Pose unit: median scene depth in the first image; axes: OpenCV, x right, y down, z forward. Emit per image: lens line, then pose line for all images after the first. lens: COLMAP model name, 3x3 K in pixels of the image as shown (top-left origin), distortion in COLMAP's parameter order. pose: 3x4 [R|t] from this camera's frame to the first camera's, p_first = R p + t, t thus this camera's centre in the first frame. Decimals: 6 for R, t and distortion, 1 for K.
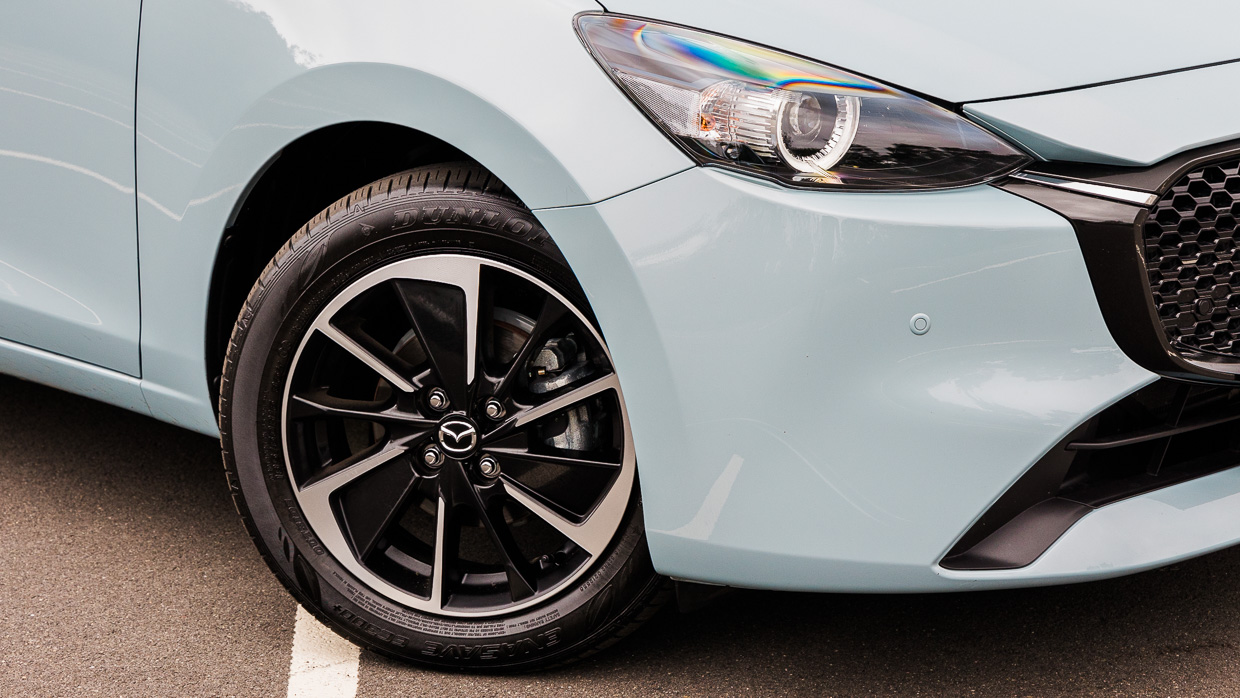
lens RADIAL K [[3182.4, 0, 620.7], [0, 3182.4, 345.0], [0, 0, 1]] dist [0.103260, 0.000000]
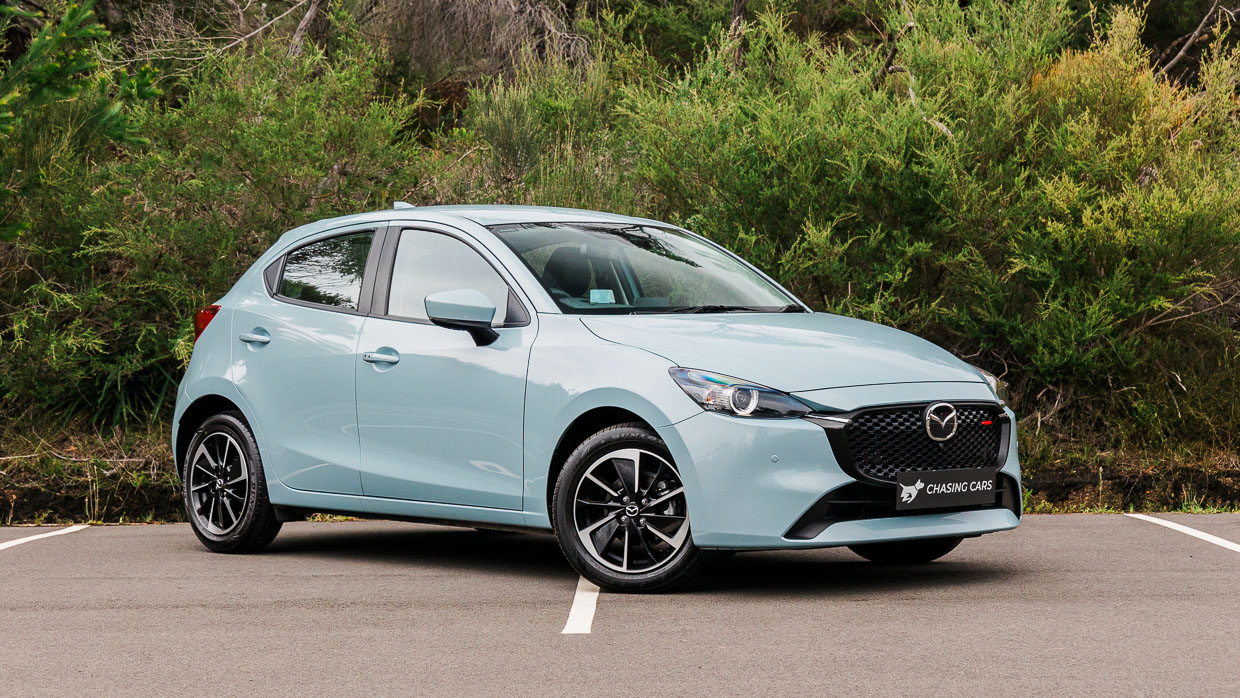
lens RADIAL K [[2679.3, 0, 620.5], [0, 2679.3, 339.1], [0, 0, 1]] dist [0.054925, 0.000000]
pose [[0.996721, -0.007328, -0.080586, 0.143456], [-0.009404, 0.978653, -0.205305, 0.391283], [0.080370, 0.205389, 0.975375, -1.507132]]
